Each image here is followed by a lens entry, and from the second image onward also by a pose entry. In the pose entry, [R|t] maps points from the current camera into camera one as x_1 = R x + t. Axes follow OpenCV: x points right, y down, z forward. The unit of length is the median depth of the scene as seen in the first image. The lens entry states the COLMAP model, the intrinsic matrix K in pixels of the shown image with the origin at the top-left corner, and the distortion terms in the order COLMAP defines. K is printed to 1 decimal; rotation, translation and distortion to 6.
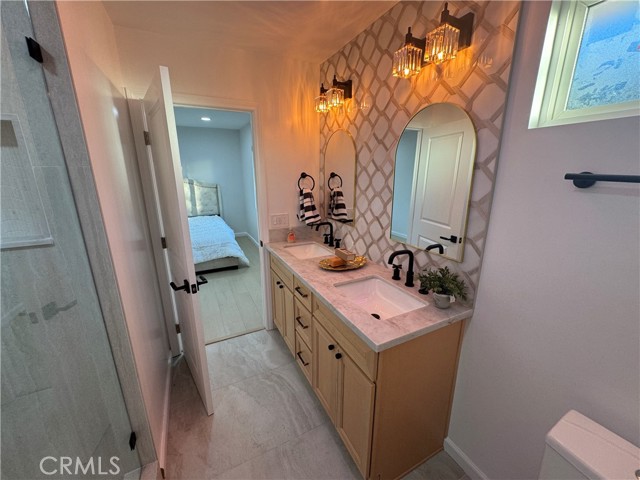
lens RADIAL K [[255.1, 0, 321.0], [0, 255.1, 238.5], [0, 0, 1]] dist [-0.001909, 0.000127]
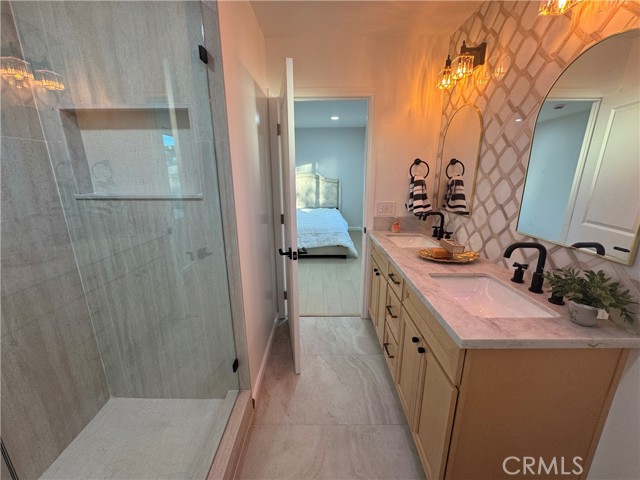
lens RADIAL K [[255.1, 0, 321.0], [0, 255.1, 238.5], [0, 0, 1]] dist [-0.001909, 0.000127]
pose [[0.892624, 0.110111, -0.437147, 0.072414], [-0.113144, 0.993393, 0.019189, 0.068661], [0.436372, 0.032332, 0.899185, 0.025833]]
